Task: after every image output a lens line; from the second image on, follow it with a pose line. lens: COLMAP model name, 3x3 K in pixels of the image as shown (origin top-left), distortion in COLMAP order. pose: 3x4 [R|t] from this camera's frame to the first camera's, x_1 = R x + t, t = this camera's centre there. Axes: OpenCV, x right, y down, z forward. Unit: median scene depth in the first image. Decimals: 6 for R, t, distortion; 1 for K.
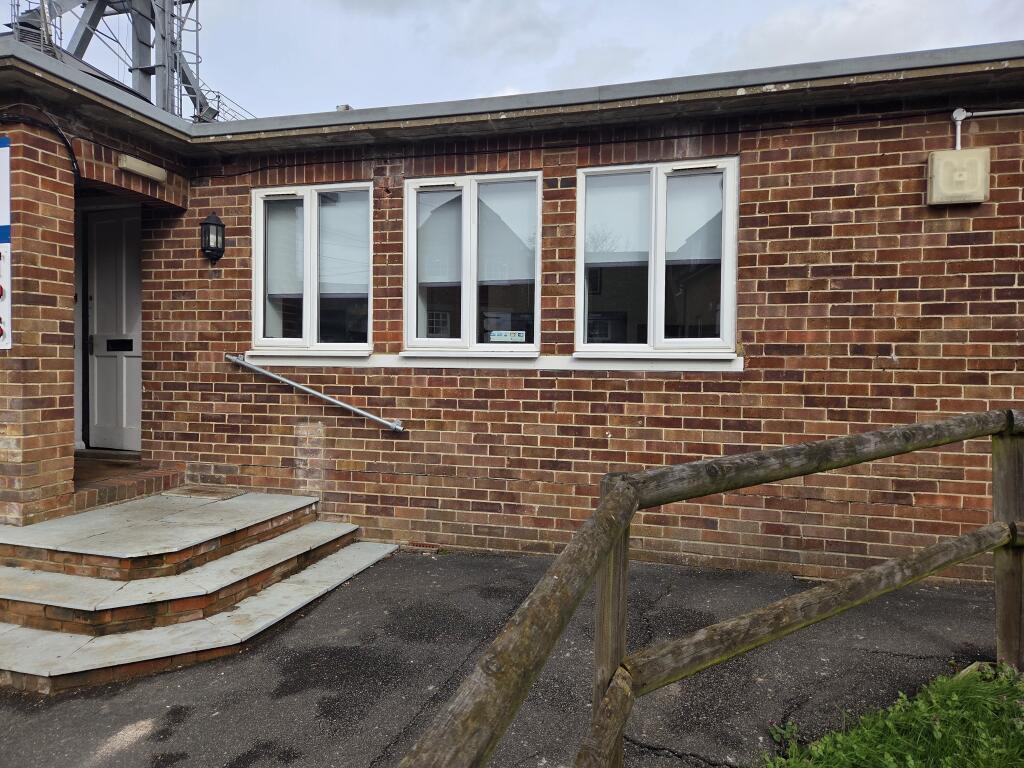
lens RADIAL K [[660.4, 0, 512.0], [0, 660.4, 384.0], [0, 0, 1]] dist [0.040843, -0.003572]
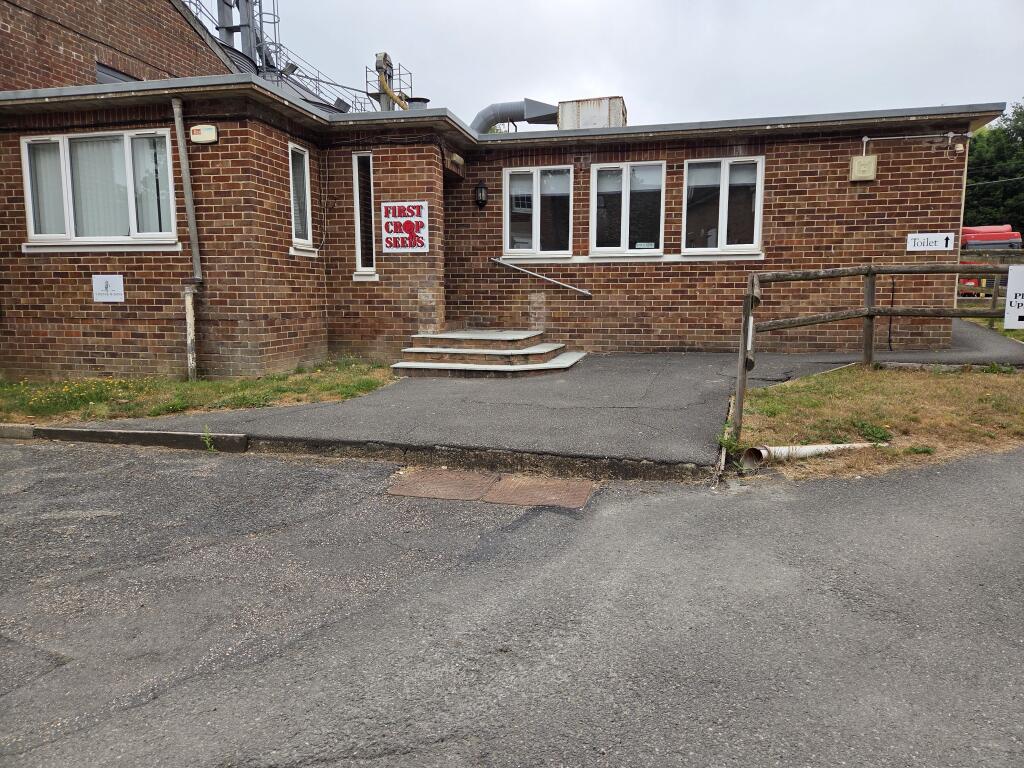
lens RADIAL K [[660.4, 0, 512.0], [0, 660.4, 384.0], [0, 0, 1]] dist [0.040843, -0.003572]
pose [[0.998821, -0.017437, 0.045296, -0.519590], [0.012727, 0.994677, 0.102252, 0.137504], [-0.046838, -0.101555, 0.993727, -1.037092]]
